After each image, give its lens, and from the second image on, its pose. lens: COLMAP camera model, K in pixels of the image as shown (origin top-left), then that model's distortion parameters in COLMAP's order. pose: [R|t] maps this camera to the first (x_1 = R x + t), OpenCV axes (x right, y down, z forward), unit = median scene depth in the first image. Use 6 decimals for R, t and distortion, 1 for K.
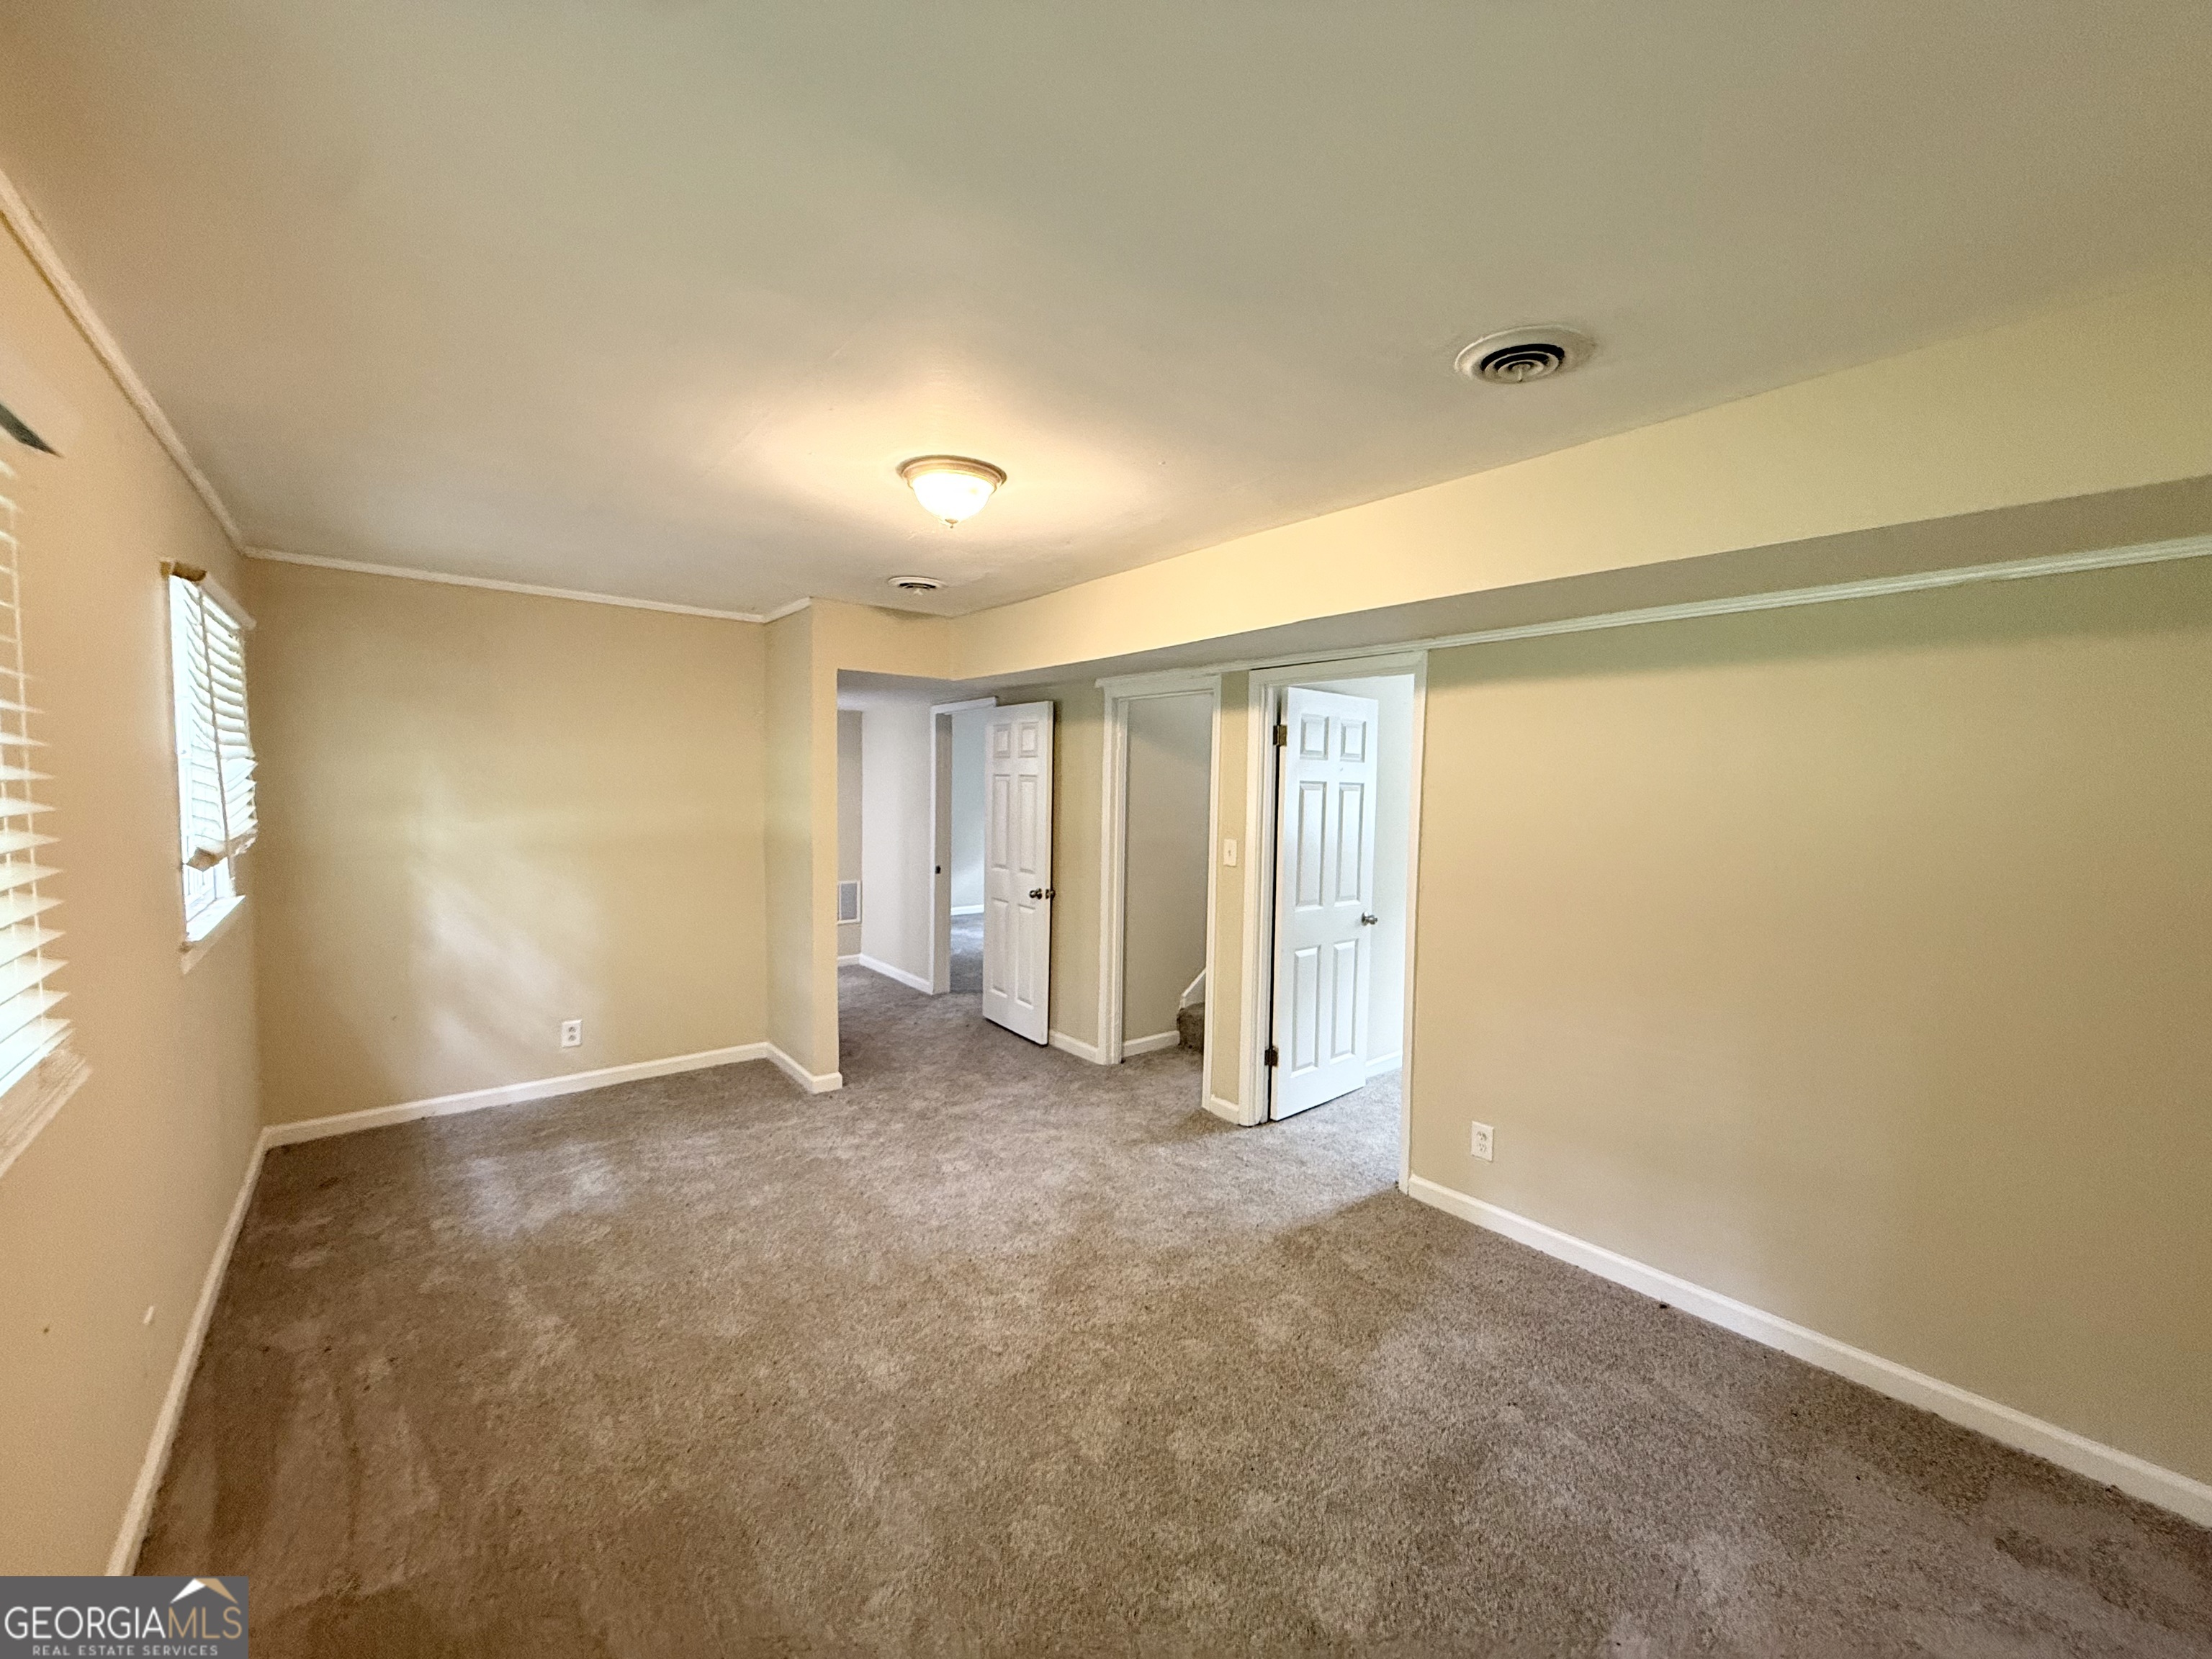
lens RADIAL K [[881.2, 0, 1105.1], [0, 881.2, 830.8], [0, 0, 1]] dist [0.000174, 0.000326]
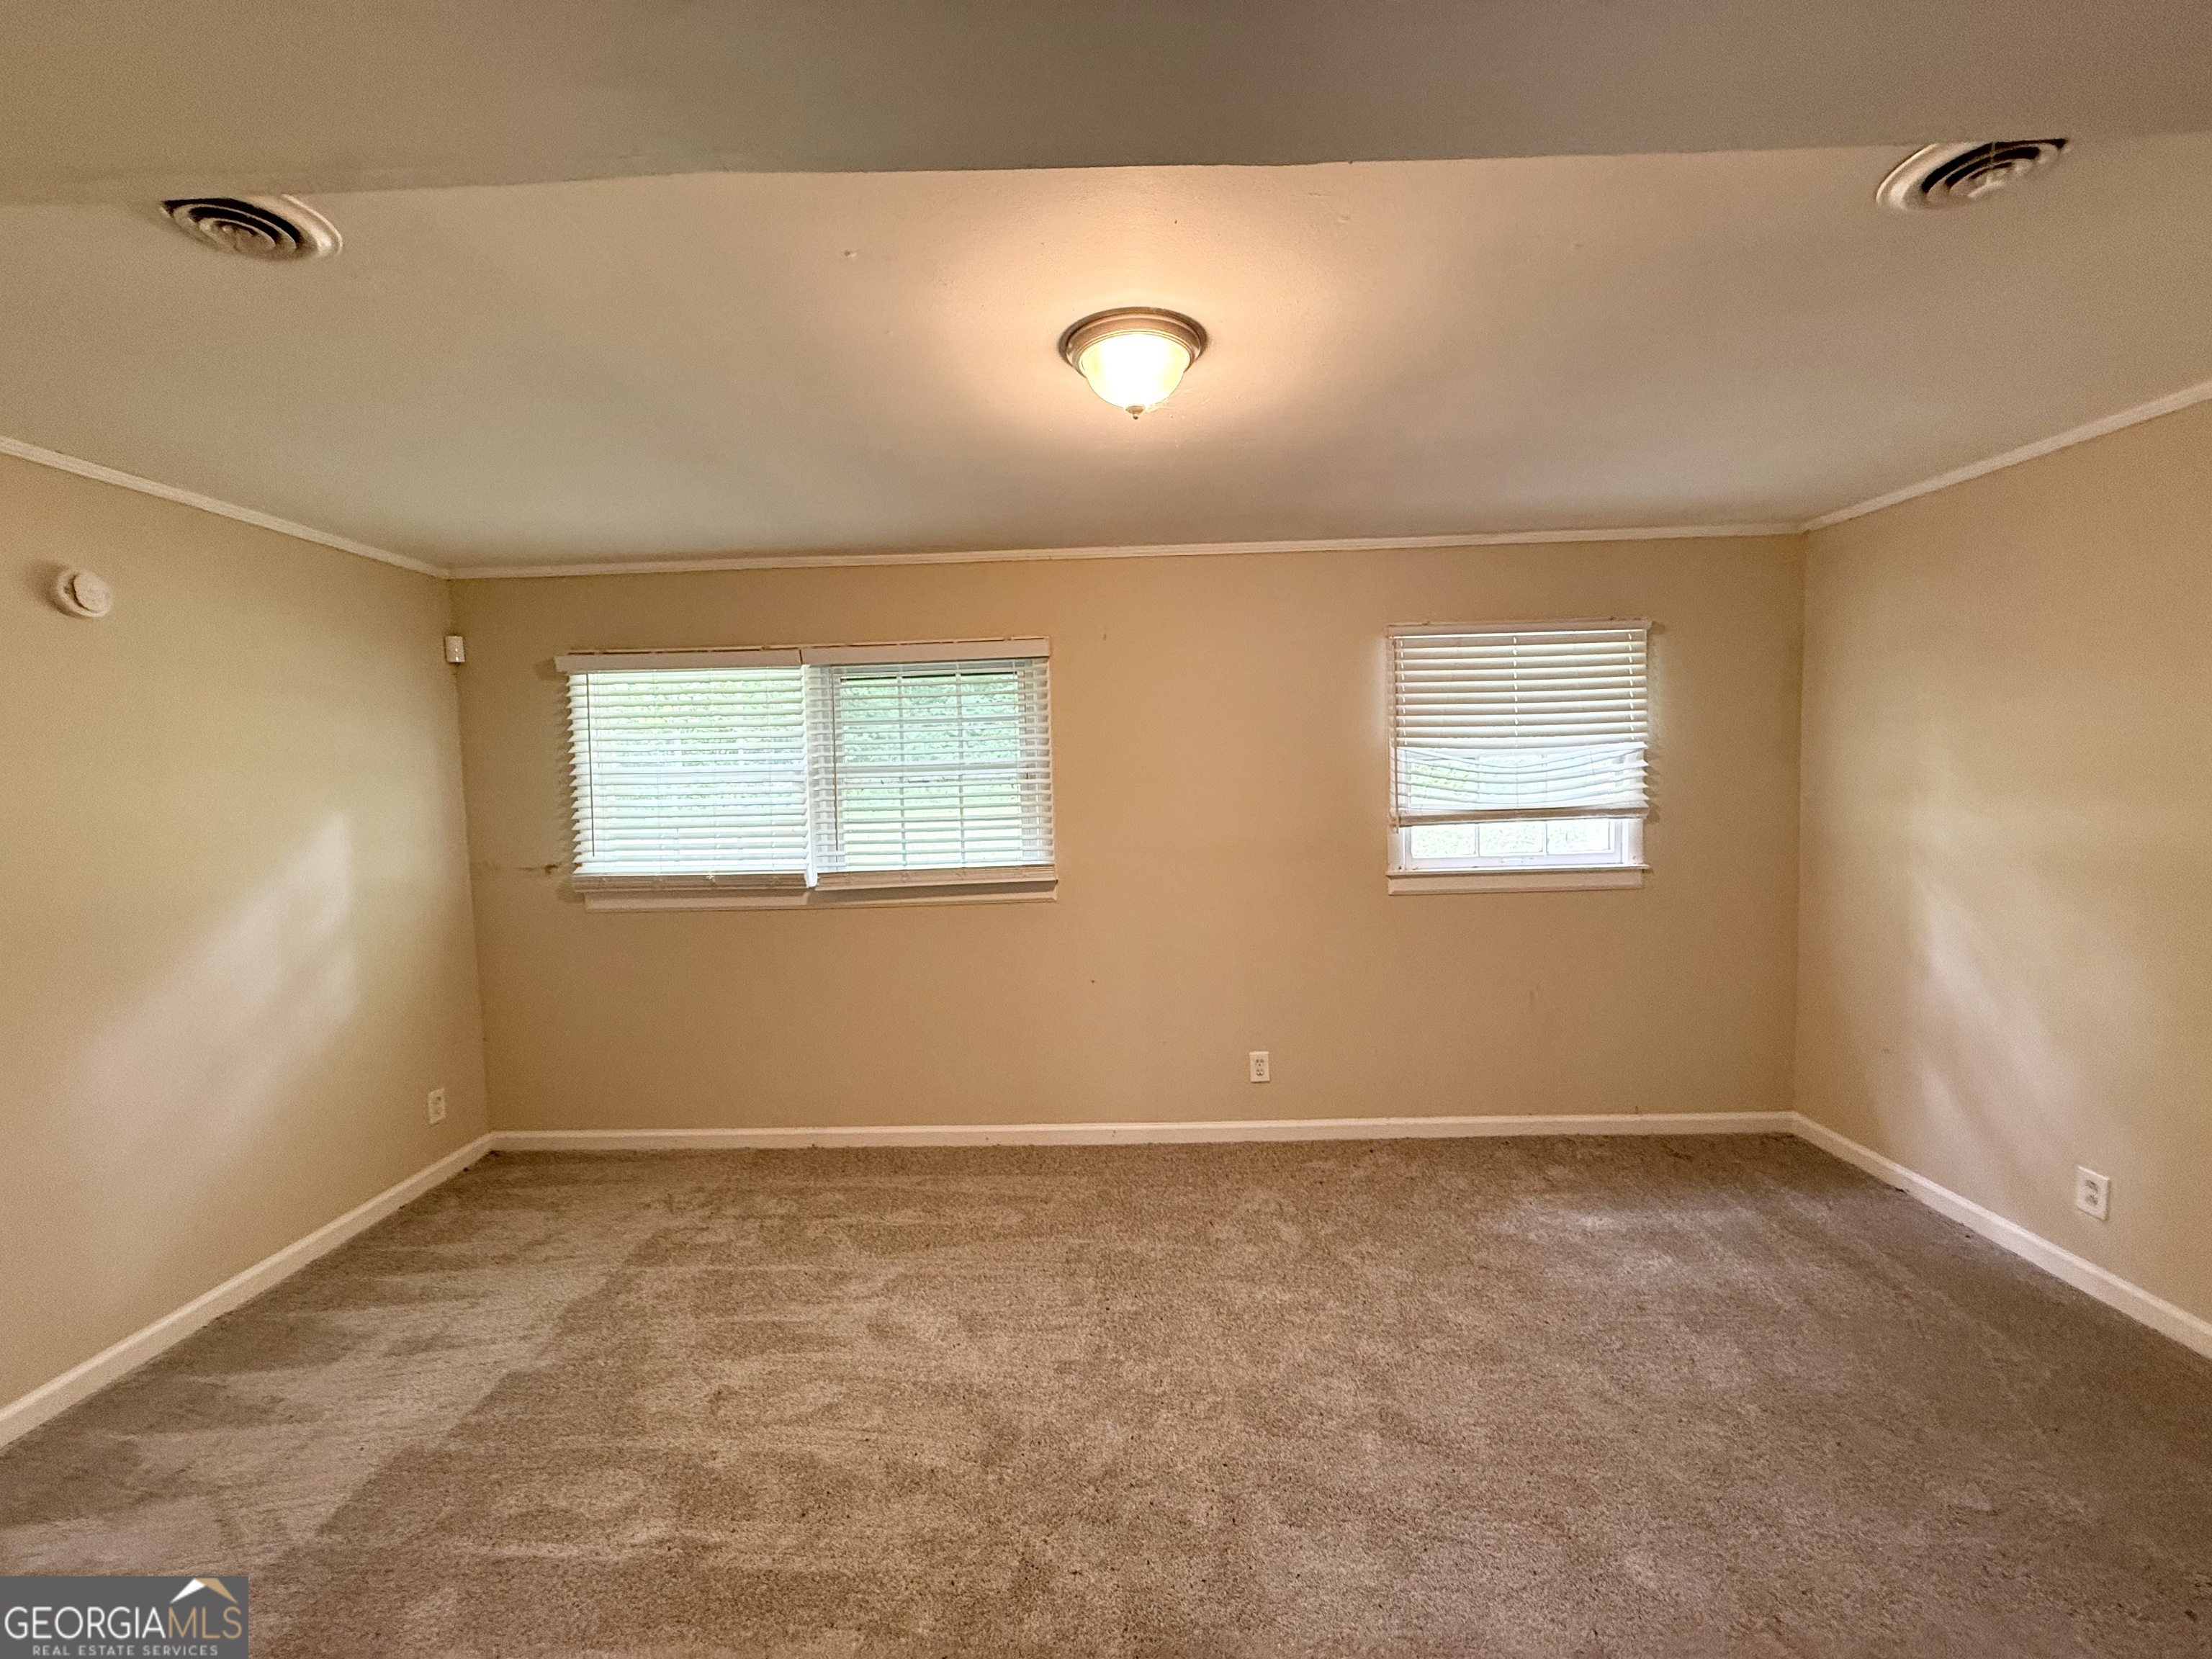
lens RADIAL K [[881.2, 0, 1106.2], [0, 881.2, 829.1], [0, 0, 1]] dist [0.000174, 0.000326]
pose [[-0.643838, 0.054982, -0.763184, 0.241203], [-0.026932, 0.995169, 0.094415, -0.044156], [0.764688, 0.081342, -0.639246, 0.865289]]
